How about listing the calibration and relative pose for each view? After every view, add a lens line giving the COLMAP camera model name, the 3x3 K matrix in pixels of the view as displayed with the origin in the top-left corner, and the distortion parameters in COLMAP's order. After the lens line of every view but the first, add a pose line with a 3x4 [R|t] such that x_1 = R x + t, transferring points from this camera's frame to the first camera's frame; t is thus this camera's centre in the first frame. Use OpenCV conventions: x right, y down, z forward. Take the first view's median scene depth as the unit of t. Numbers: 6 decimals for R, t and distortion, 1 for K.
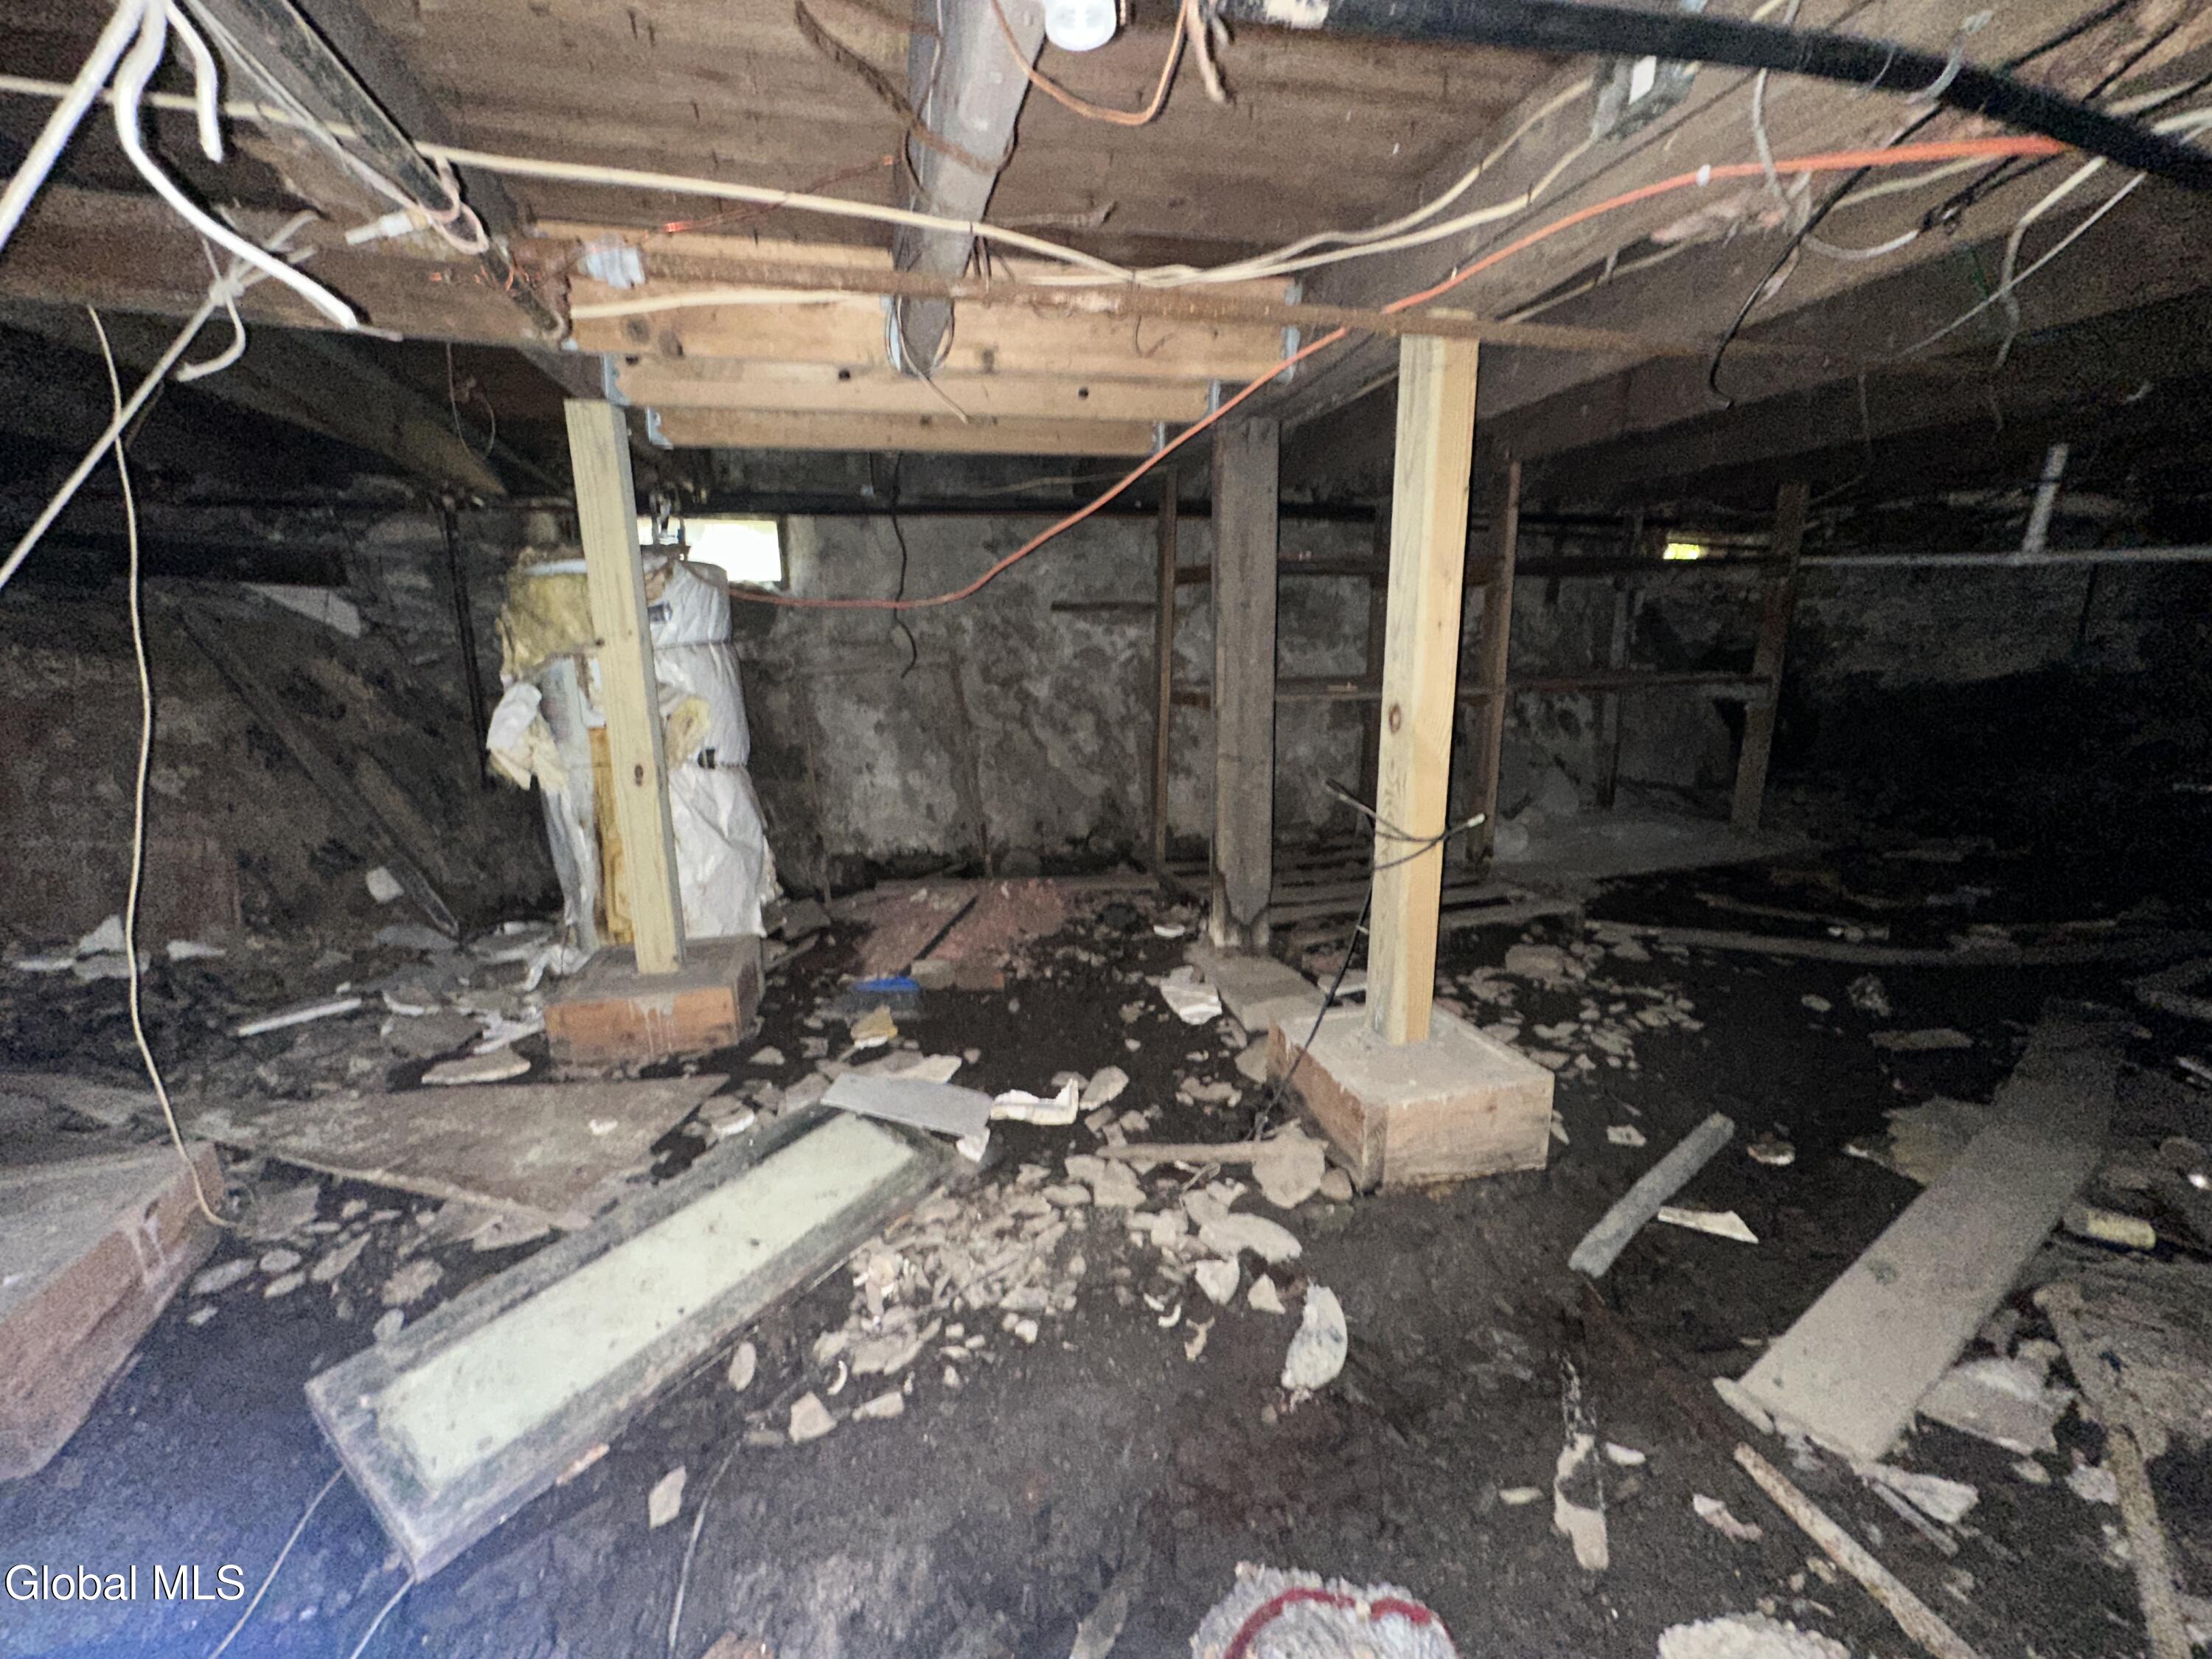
lens RADIAL K [[883.9, 0, 1104.6], [0, 883.9, 831.5], [0, 0, 1]] dist [-0.001446, -0.000121]
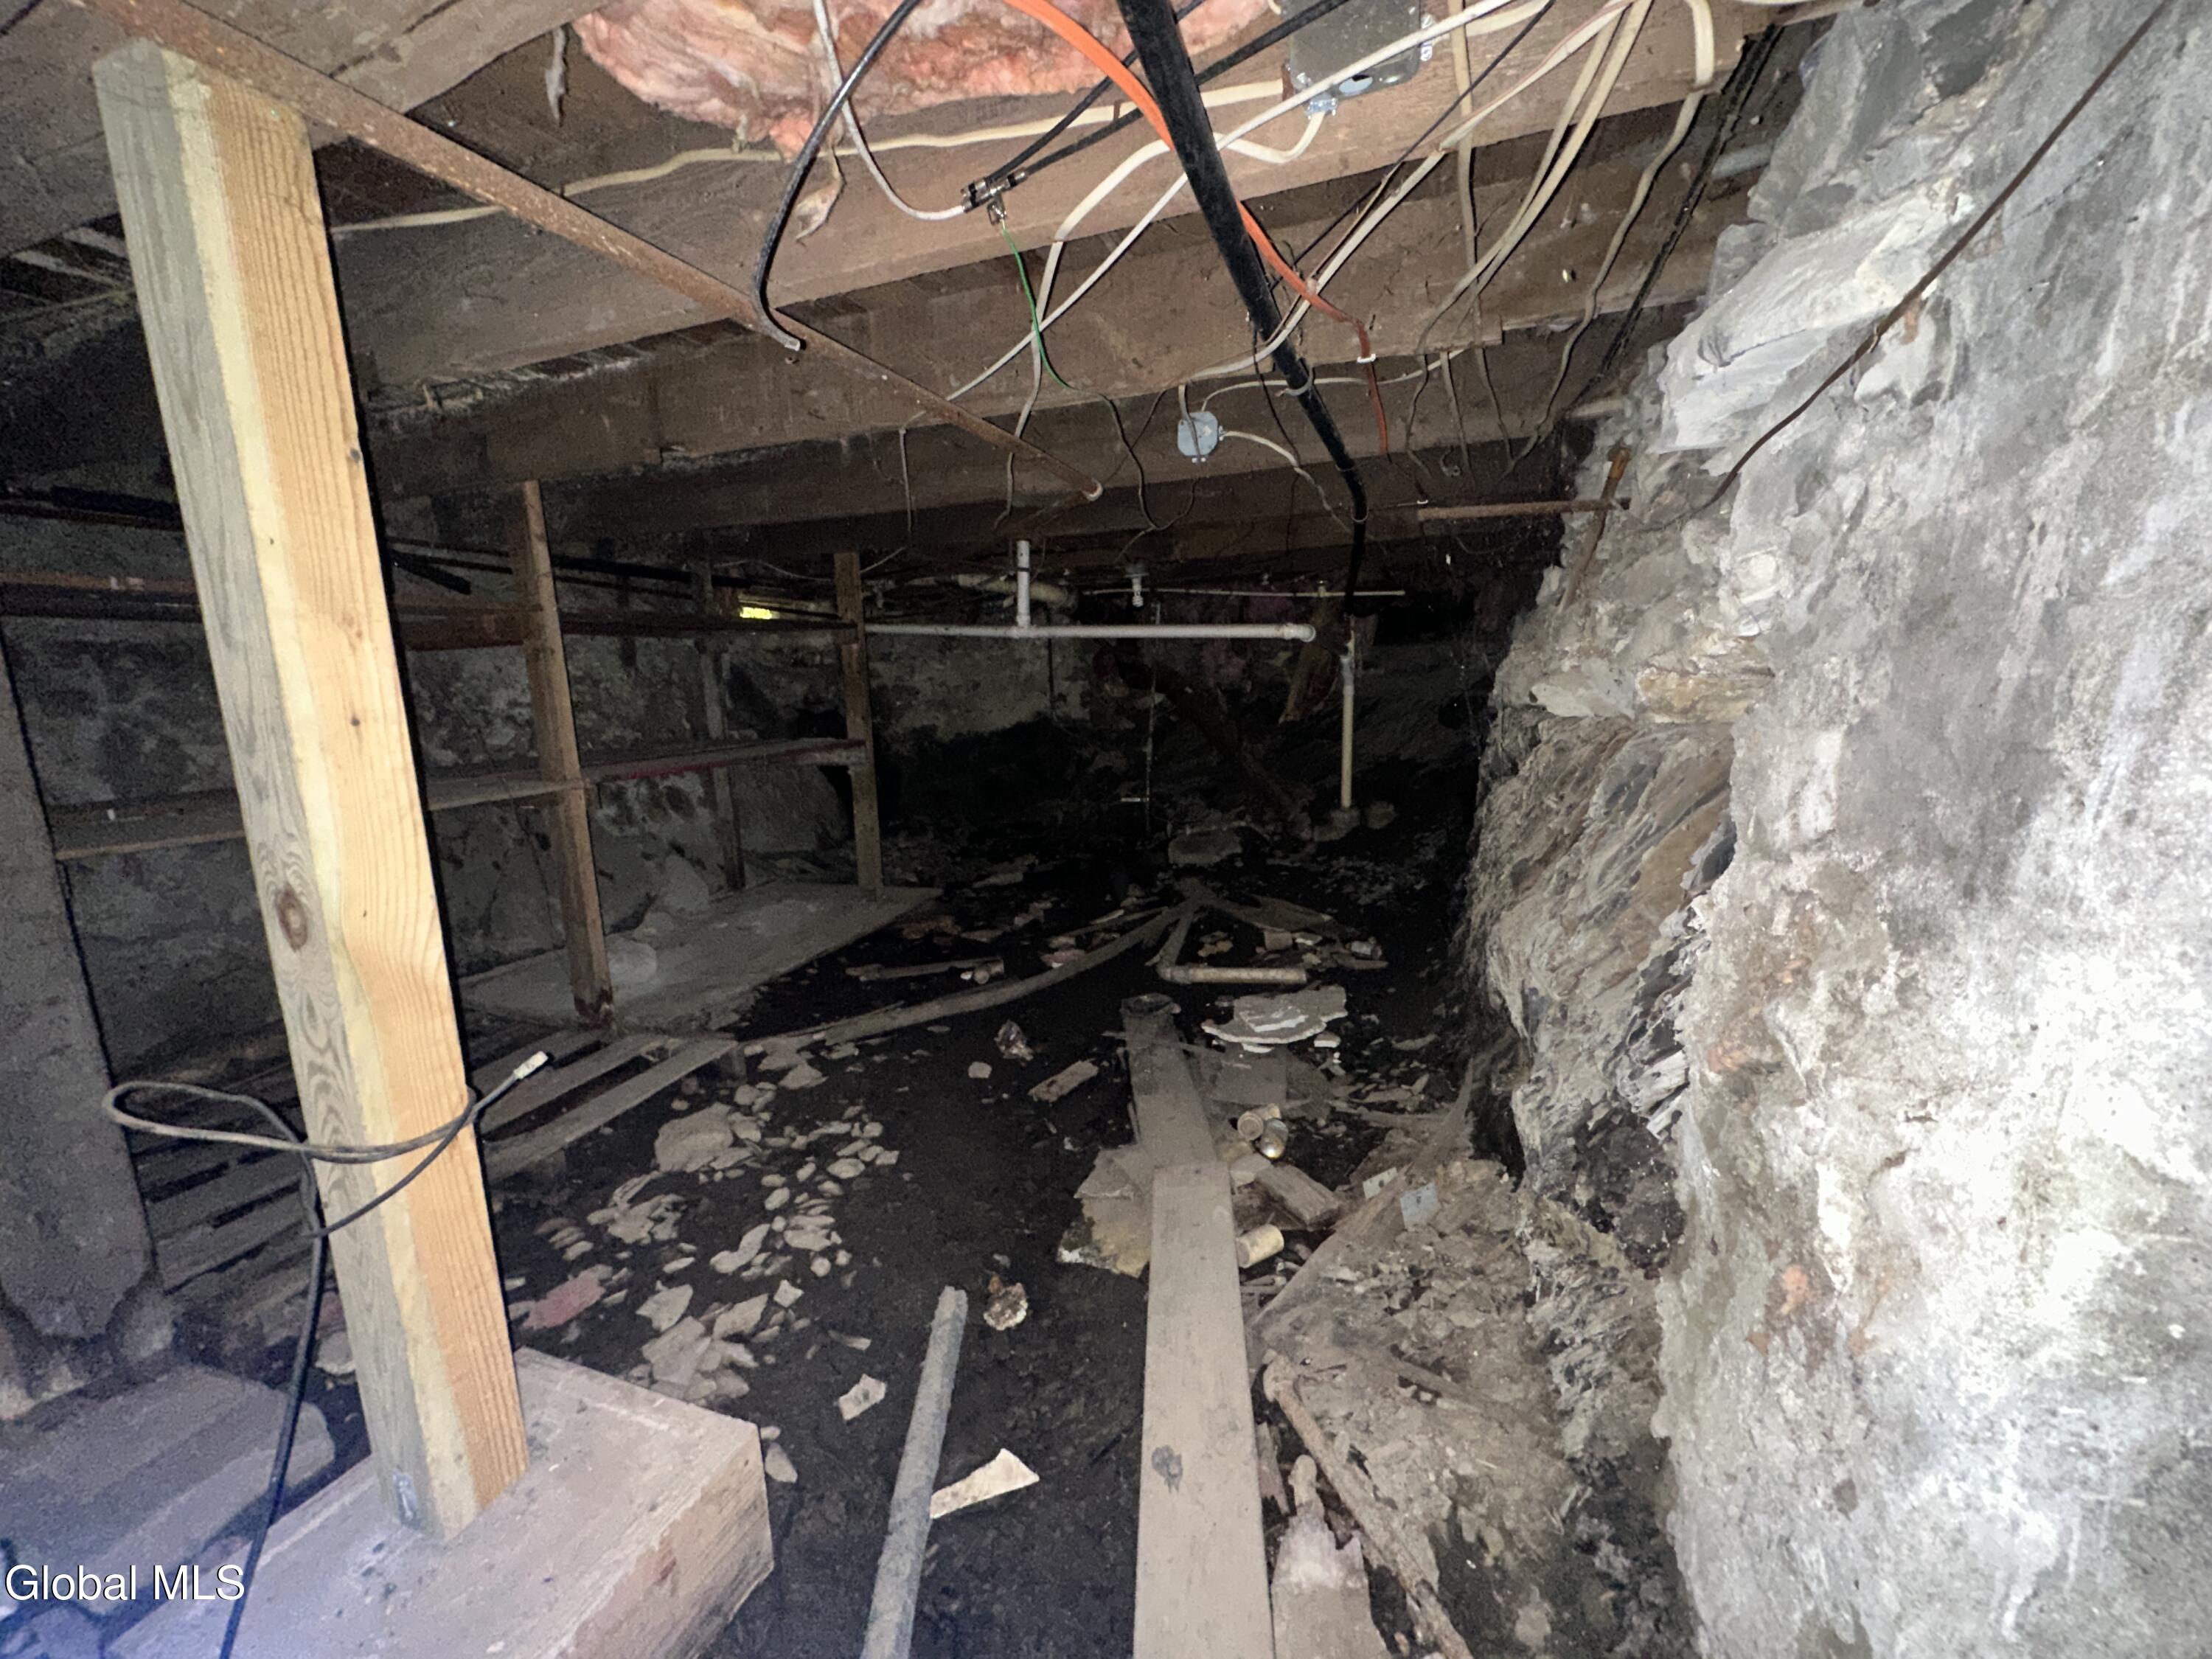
lens RADIAL K [[883.9, 0, 1111.4], [0, 883.9, 830.9], [0, 0, 1]] dist [-0.001446, -0.000121]
pose [[0.593954, -0.144225, 0.791466, 0.135147], [0.195106, 0.980253, 0.032209, -0.063309], [-0.780482, 0.135289, 0.610364, 0.220957]]
